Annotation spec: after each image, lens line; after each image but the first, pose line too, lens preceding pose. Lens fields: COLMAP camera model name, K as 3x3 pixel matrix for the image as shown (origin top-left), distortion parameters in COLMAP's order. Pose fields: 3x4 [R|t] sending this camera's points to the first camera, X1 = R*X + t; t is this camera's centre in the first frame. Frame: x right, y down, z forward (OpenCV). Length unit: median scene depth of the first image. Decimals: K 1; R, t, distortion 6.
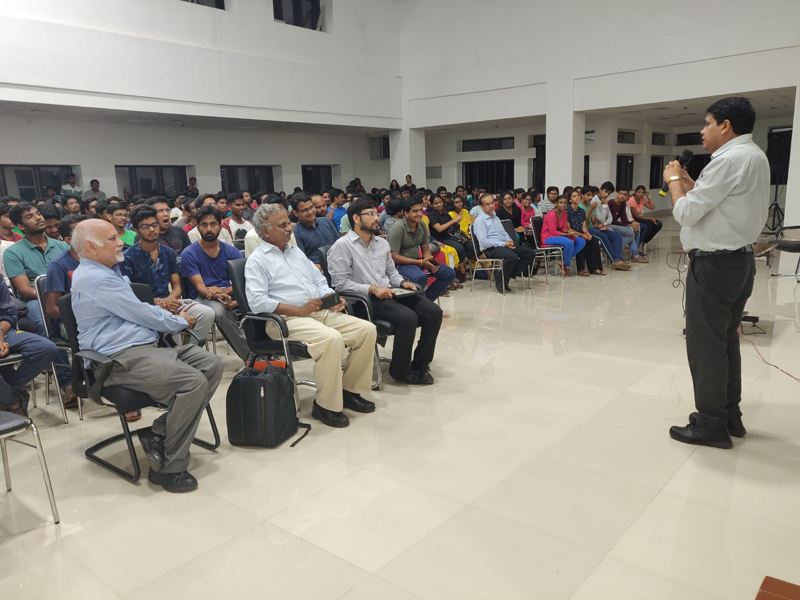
lens RADIAL K [[623.1, 0, 398.7], [0, 623.1, 304.8], [0, 0, 1]] dist [-0.008965, 0.070504]
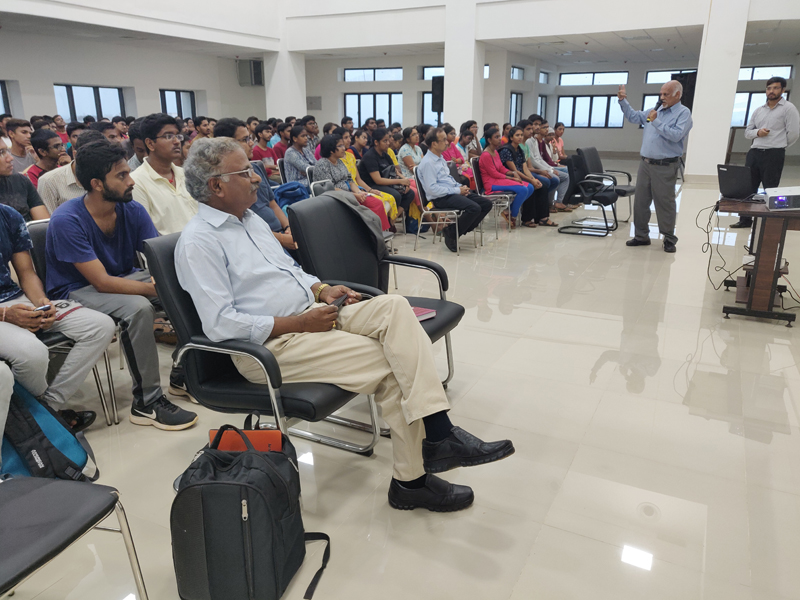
lens RADIAL K [[623.1, 0, 401.3], [0, 623.1, 302.0], [0, 0, 1]] dist [-0.008965, 0.070504]
pose [[0.975326, -0.033469, 0.218216, -0.049896], [0.012774, 0.995341, 0.095569, -0.019028], [-0.220398, -0.090424, 0.971210, 0.122385]]
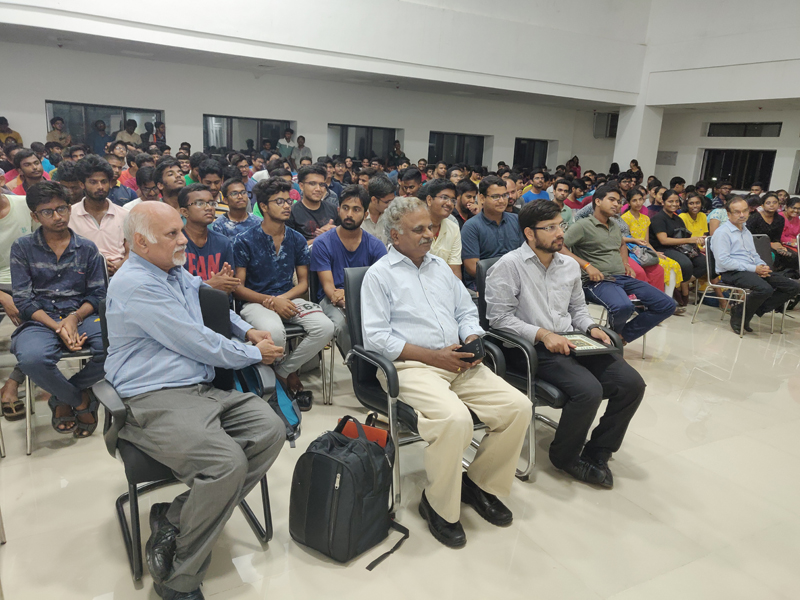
lens RADIAL K [[623.1, 0, 394.6], [0, 623.1, 295.0], [0, 0, 1]] dist [-0.008965, 0.070504]
pose [[0.937026, 0.159004, -0.310966, 0.003786], [-0.149490, 0.987268, 0.054359, -0.025634], [0.315650, -0.004449, 0.948865, 0.095556]]
